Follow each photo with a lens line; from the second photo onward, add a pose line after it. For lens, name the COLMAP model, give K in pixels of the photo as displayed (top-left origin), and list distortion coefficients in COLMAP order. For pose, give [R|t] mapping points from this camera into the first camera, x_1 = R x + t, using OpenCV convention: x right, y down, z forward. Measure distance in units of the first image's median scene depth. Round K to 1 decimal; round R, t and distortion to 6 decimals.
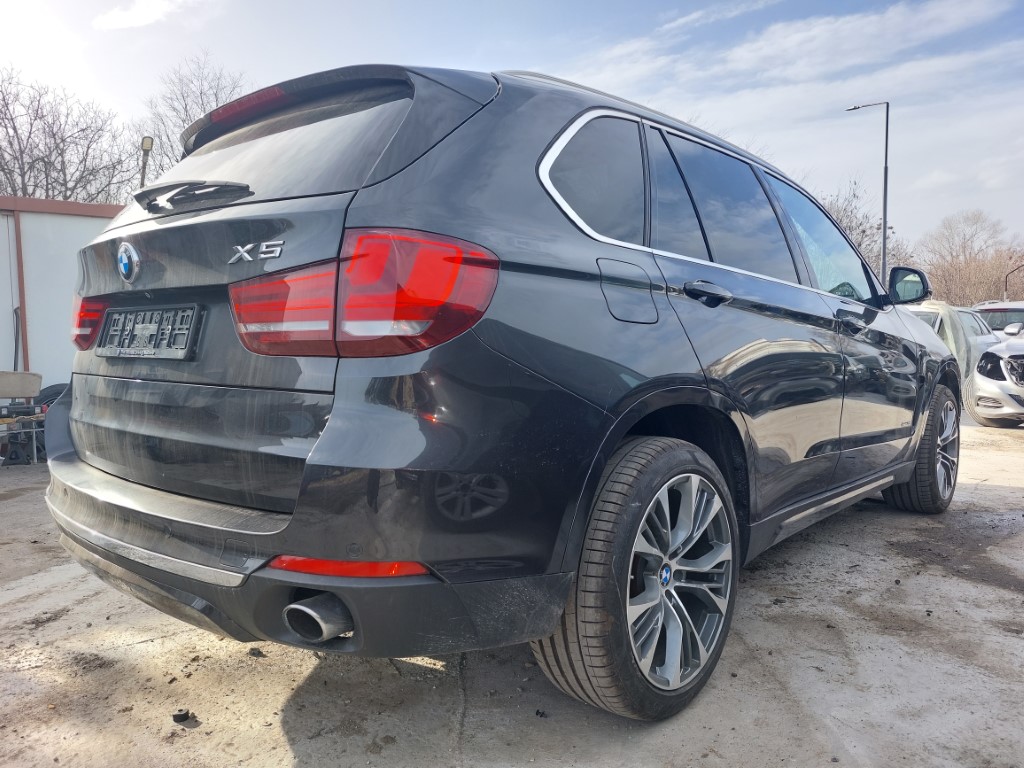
lens RADIAL K [[737.6, 0, 534.6], [0, 737.6, 376.9], [0, 0, 1]] dist [0.055994, -0.055590]
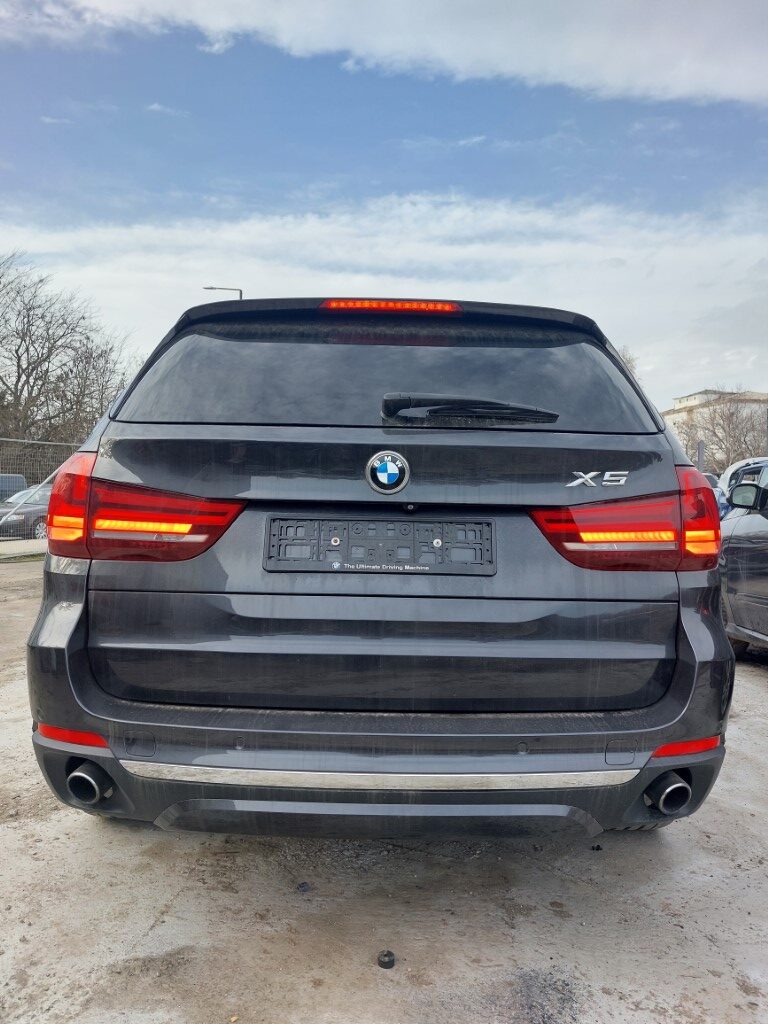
lens RADIAL K [[737.6, 0, 380.5], [0, 737.6, 513.8], [0, 0, 1]] dist [0.055994, -0.055590]
pose [[0.757368, 0.001057, 0.652988, -1.060068], [0.013329, 0.999765, -0.017079, -0.079906], [-0.652853, 0.021639, 0.757176, 0.291829]]
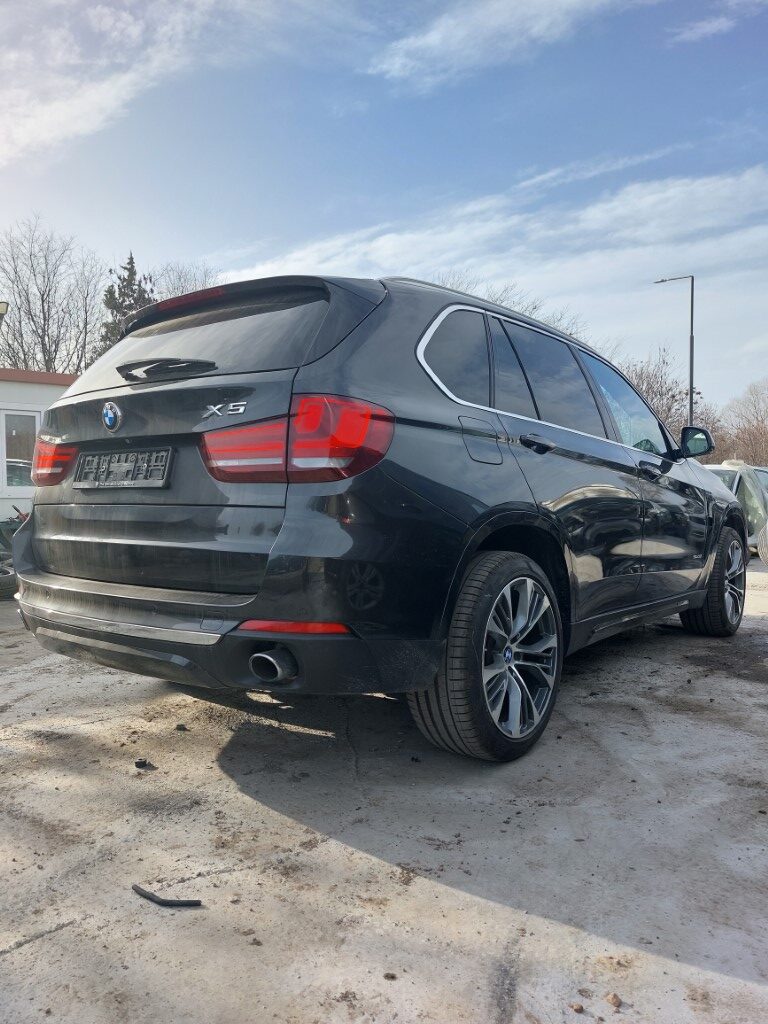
lens RADIAL K [[737.6, 0, 389.1], [0, 737.6, 510.6], [0, 0, 1]] dist [0.055994, -0.055590]
pose [[0.998903, 0.001394, 0.046807, -0.100025], [0.000311, 0.999337, -0.036403, 0.059135], [-0.046826, 0.036378, 0.998240, -0.326249]]
